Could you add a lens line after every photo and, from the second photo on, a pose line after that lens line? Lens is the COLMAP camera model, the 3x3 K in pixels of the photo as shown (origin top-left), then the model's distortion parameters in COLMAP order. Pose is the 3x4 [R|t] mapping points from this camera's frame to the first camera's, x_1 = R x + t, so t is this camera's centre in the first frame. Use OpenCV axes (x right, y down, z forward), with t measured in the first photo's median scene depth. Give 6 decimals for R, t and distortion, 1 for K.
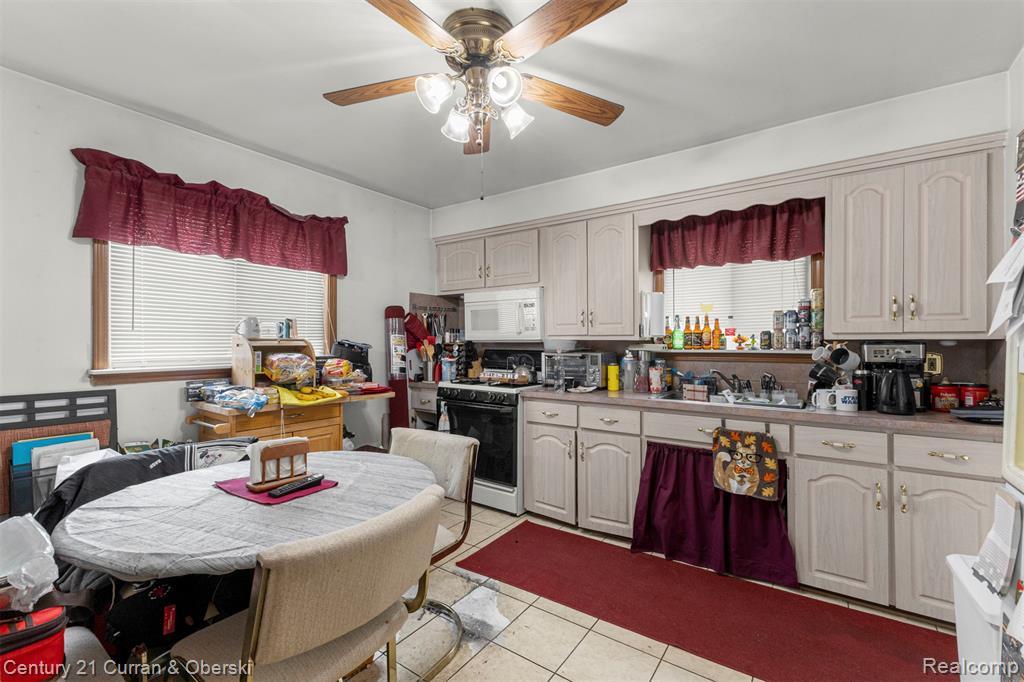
lens RADIAL K [[439.6, 0, 511.9], [0, 439.6, 348.9], [0, 0, 1]] dist [0.003163, 0.000085]
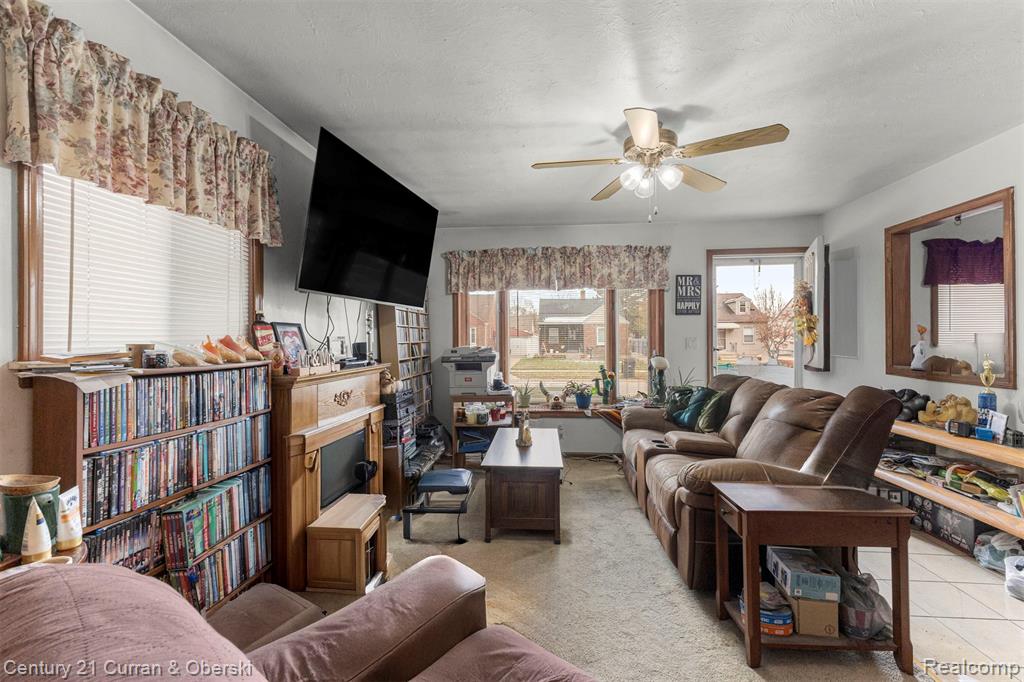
lens RADIAL K [[432.7, 0, 512.0], [0, 432.7, 341.0], [0, 0, 1]] dist [0.000178, 0.000091]
pose [[0.496598, -0.001381, -0.867979, -0.169590], [-0.006237, 0.999967, -0.005160, 0.014062], [0.867958, 0.007976, 0.496573, -1.198239]]
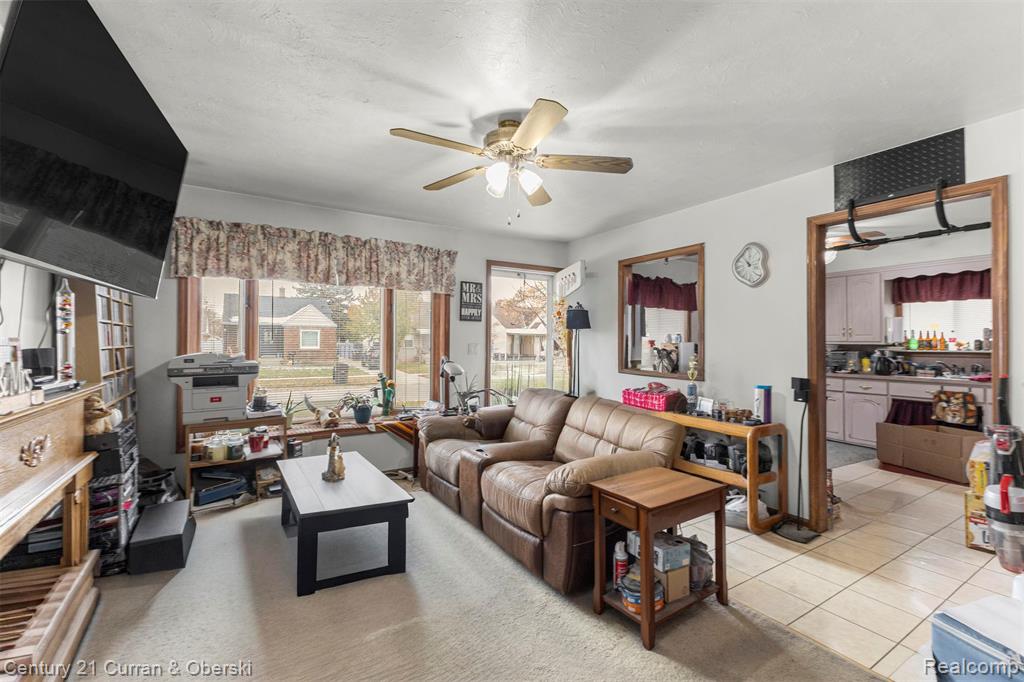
lens RADIAL K [[438.7, 0, 508.2], [0, 438.7, 340.8], [0, 0, 1]] dist [0.002623, 0.000570]
pose [[0.920264, -0.000922, -0.391297, -0.440794], [-0.007244, 0.999786, -0.019392, 0.011026], [0.391231, 0.020680, 0.920060, -1.301543]]
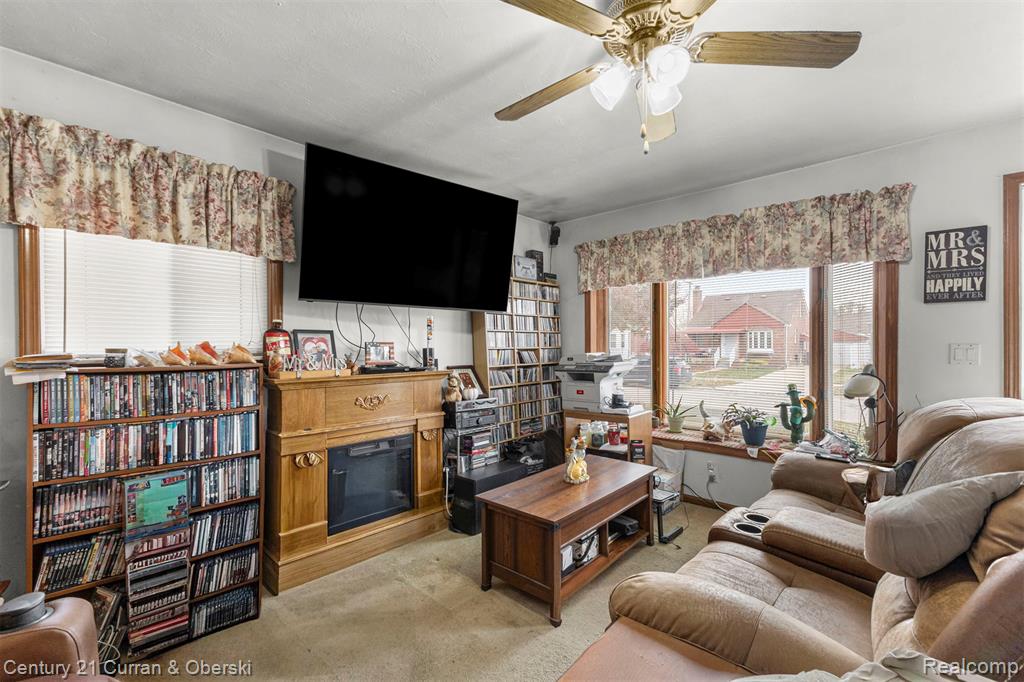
lens RADIAL K [[439.6, 0, 511.9], [0, 439.6, 348.9], [0, 0, 1]] dist [0.003163, 0.000085]
pose [[-0.118976, 0.005054, -0.992884, -0.231344], [-0.012221, 0.999904, 0.006554, 0.006731], [0.992822, 0.012914, -0.118903, -0.656554]]
